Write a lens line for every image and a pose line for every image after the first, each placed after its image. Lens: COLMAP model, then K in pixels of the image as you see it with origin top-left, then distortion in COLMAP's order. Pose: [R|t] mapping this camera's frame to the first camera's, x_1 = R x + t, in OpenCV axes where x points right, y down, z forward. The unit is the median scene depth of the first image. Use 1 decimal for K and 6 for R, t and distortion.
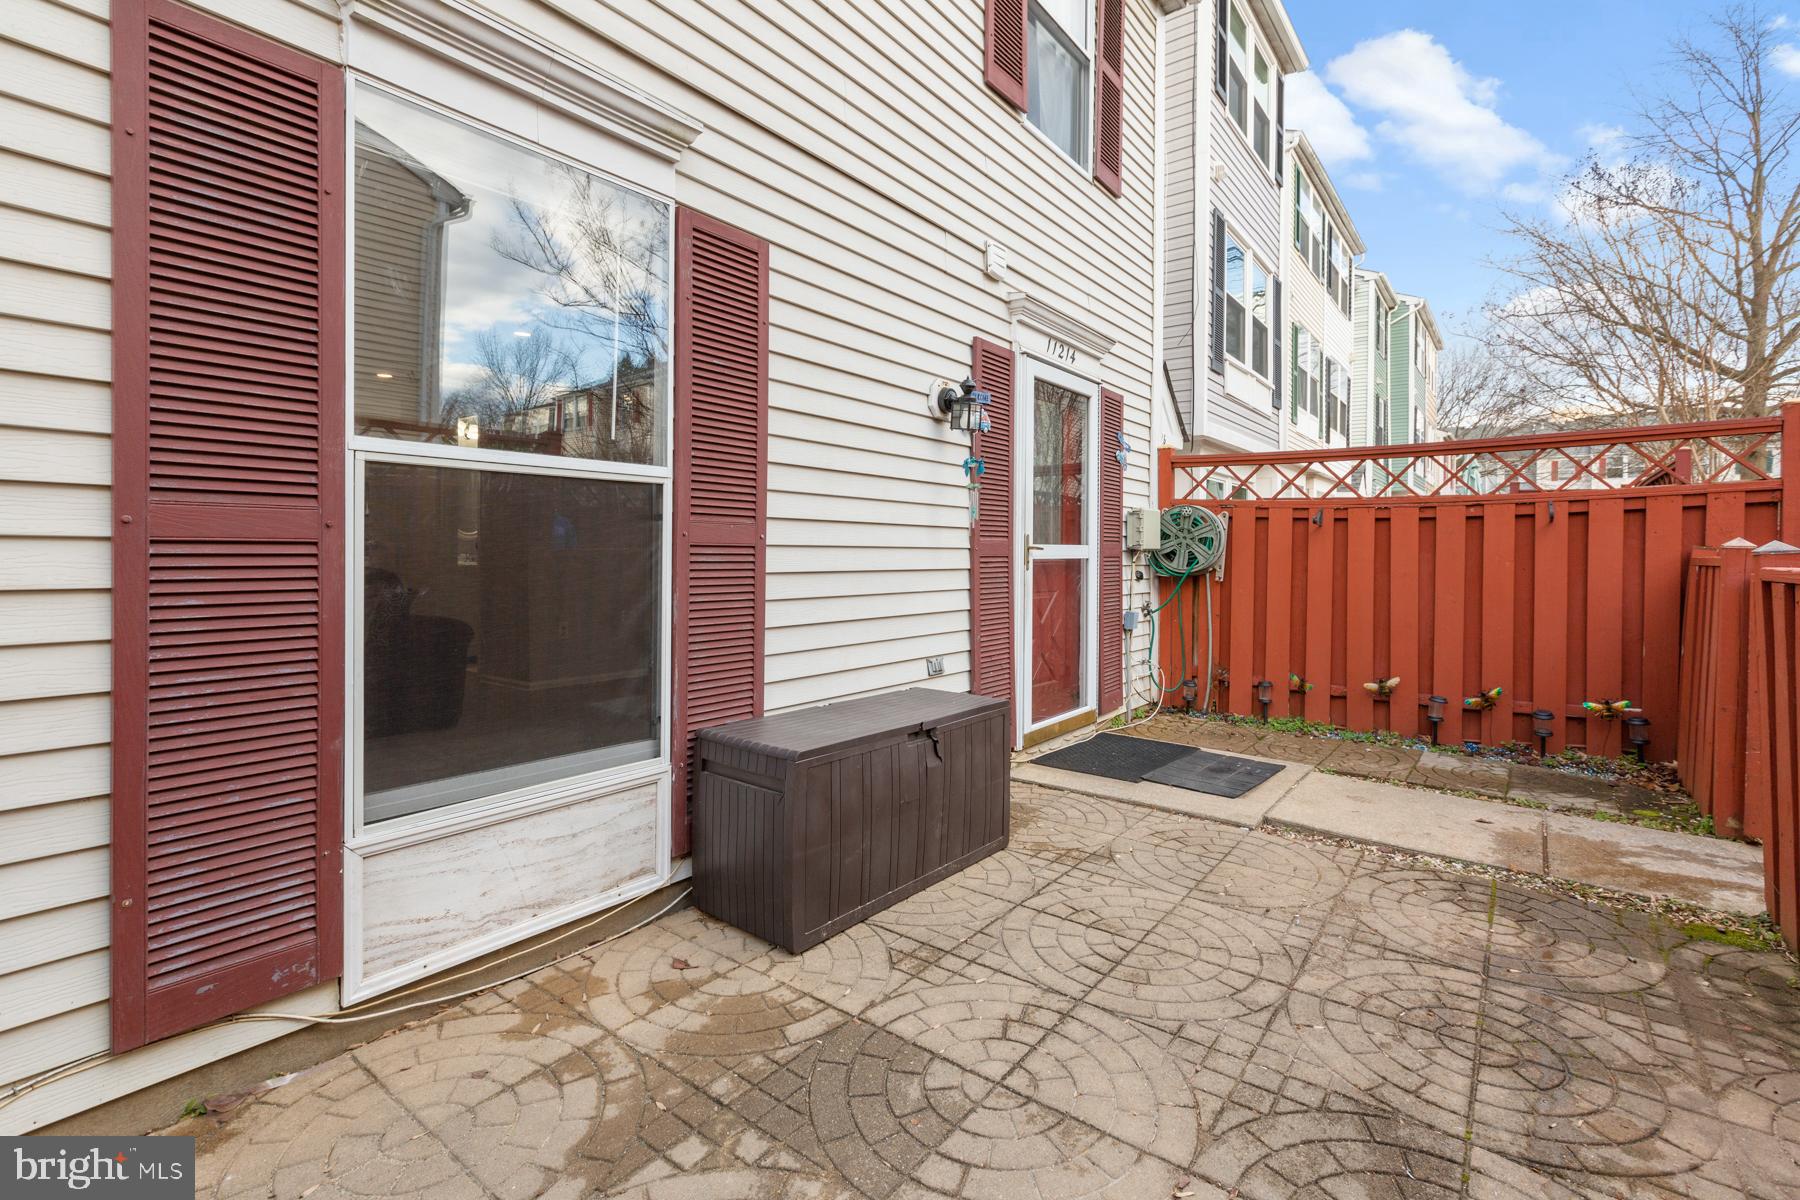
lens RADIAL K [[823.4, 0, 931.0], [0, 823.4, 562.3], [0, 0, 1]] dist [0.004199, -0.001877]
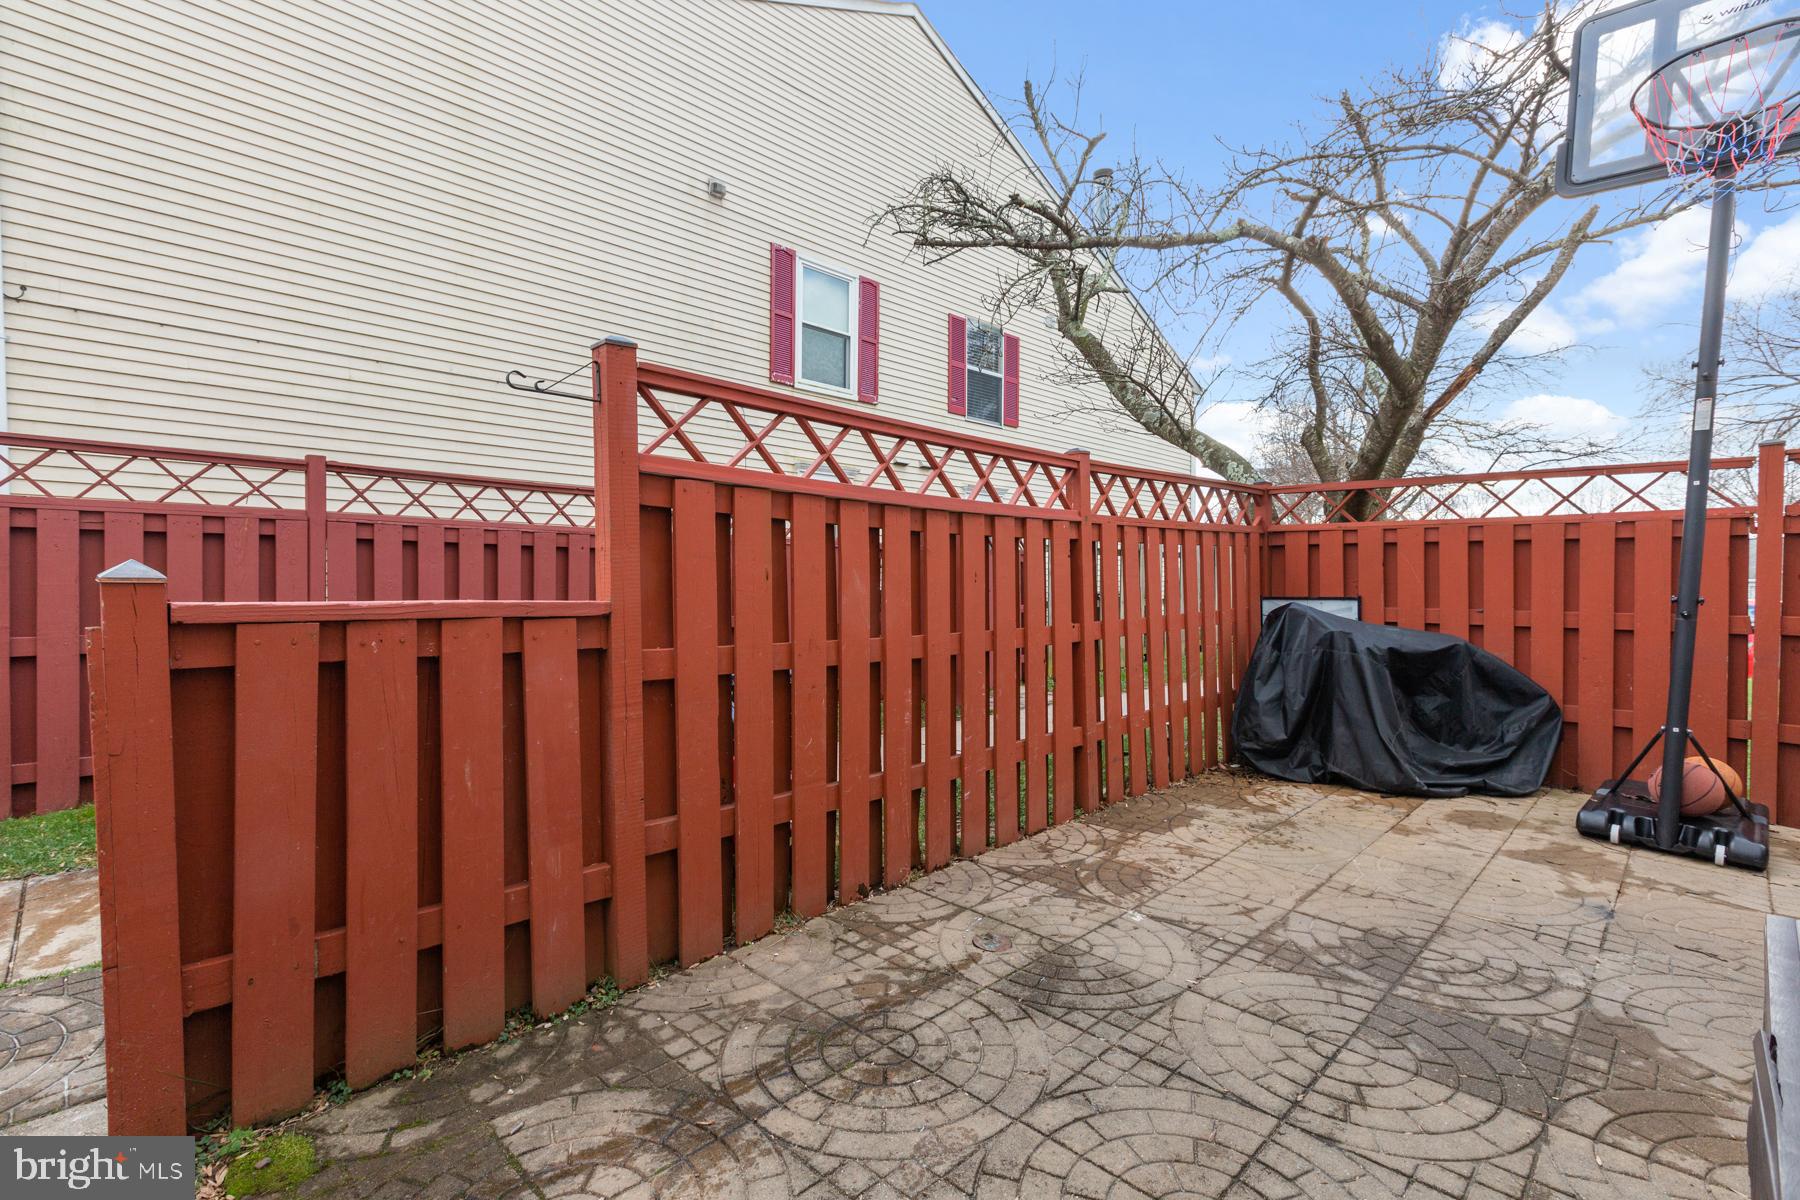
lens RADIAL K [[823.4, 0, 893.5], [0, 823.4, 587.1], [0, 0, 1]] dist [0.004199, -0.001877]
pose [[-0.986357, -0.013599, 0.164057, 0.476670], [-0.010284, 0.999726, 0.021039, -0.039011], [-0.164298, 0.019065, -0.986227, 2.029294]]
